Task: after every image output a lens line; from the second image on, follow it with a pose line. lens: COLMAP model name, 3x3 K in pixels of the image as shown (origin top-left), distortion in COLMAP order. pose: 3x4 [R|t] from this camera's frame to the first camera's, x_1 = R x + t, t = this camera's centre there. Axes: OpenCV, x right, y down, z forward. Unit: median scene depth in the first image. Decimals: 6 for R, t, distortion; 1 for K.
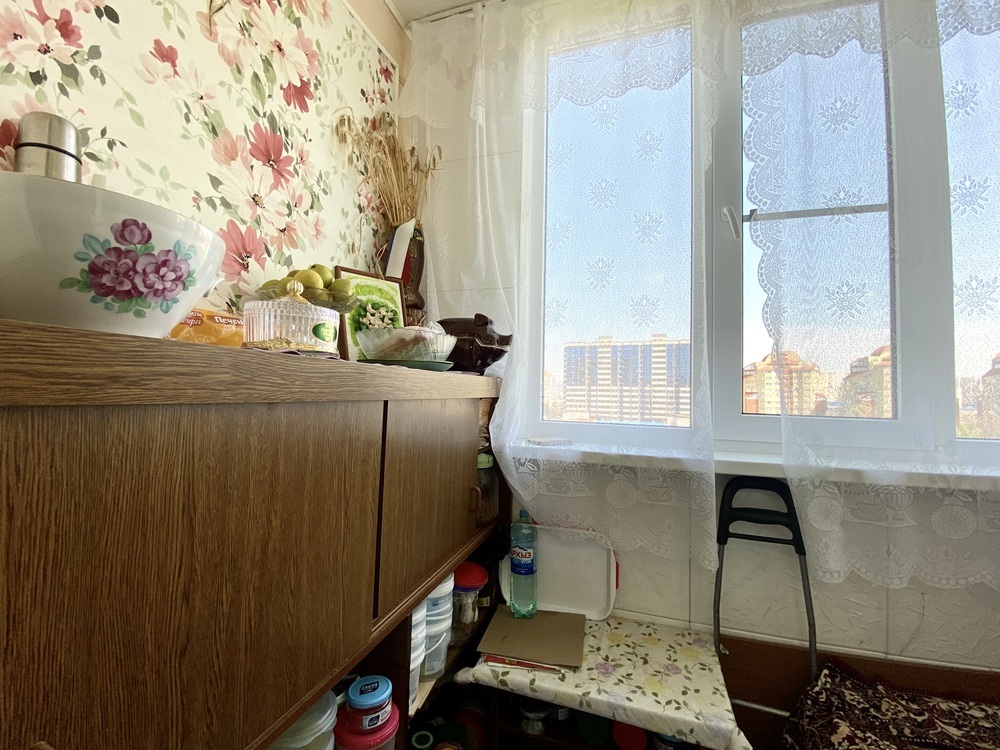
lens RADIAL K [[437.6, 0, 493.0], [0, 437.6, 374.4], [0, 0, 1]] dist [0.015600, -0.017471]
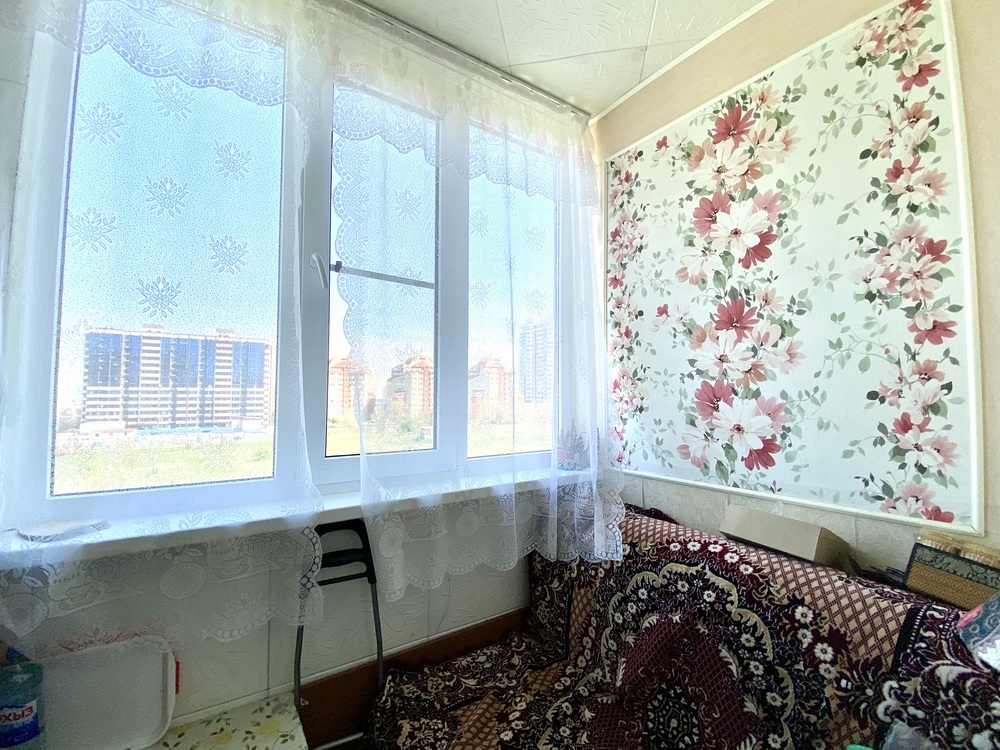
lens RADIAL K [[437.6, 0, 493.0], [0, 437.6, 374.4], [0, 0, 1]] dist [0.015600, -0.017471]
pose [[0.611956, 0.019089, 0.790661, -0.006749], [-0.017891, 0.999787, -0.010291, -0.113974], [-0.790689, -0.007848, 0.612167, 0.073401]]
